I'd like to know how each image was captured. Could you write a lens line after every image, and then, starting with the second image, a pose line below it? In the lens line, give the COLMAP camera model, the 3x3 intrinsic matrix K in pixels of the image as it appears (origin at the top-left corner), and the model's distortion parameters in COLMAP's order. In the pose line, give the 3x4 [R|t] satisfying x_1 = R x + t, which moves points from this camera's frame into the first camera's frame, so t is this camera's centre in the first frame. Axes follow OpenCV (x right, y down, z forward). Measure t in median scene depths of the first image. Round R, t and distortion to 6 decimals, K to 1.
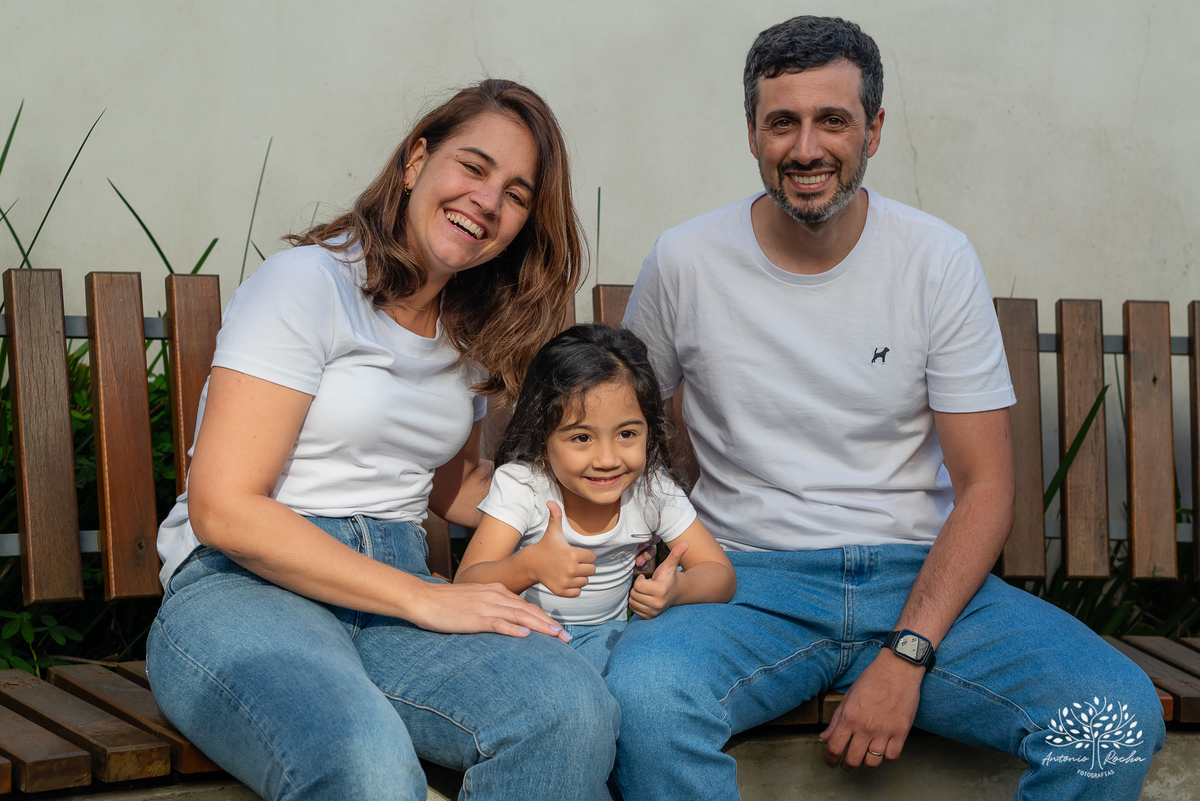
lens RADIAL K [[1647.7, 0, 610.9], [0, 1647.7, 402.3], [0, 0, 1]] dist [0.000442, 0.000000]
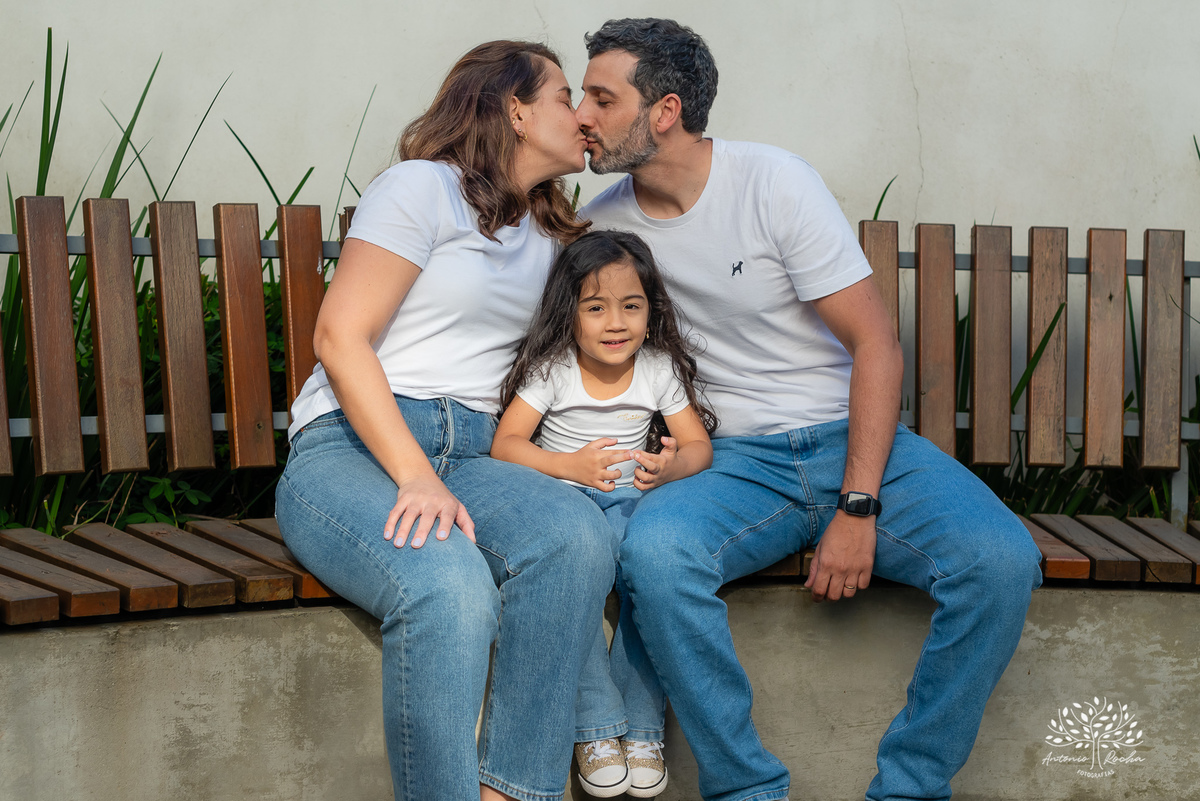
lens RADIAL K [[1647.7, 0, 594.5], [0, 1647.7, 402.1], [0, 0, 1]] dist [0.000442, 0.000000]
pose [[0.998715, 0.013620, -0.048823, 0.026991], [-0.010329, 0.997697, 0.067032, -0.016430], [0.049624, -0.066441, 0.996556, -0.221196]]
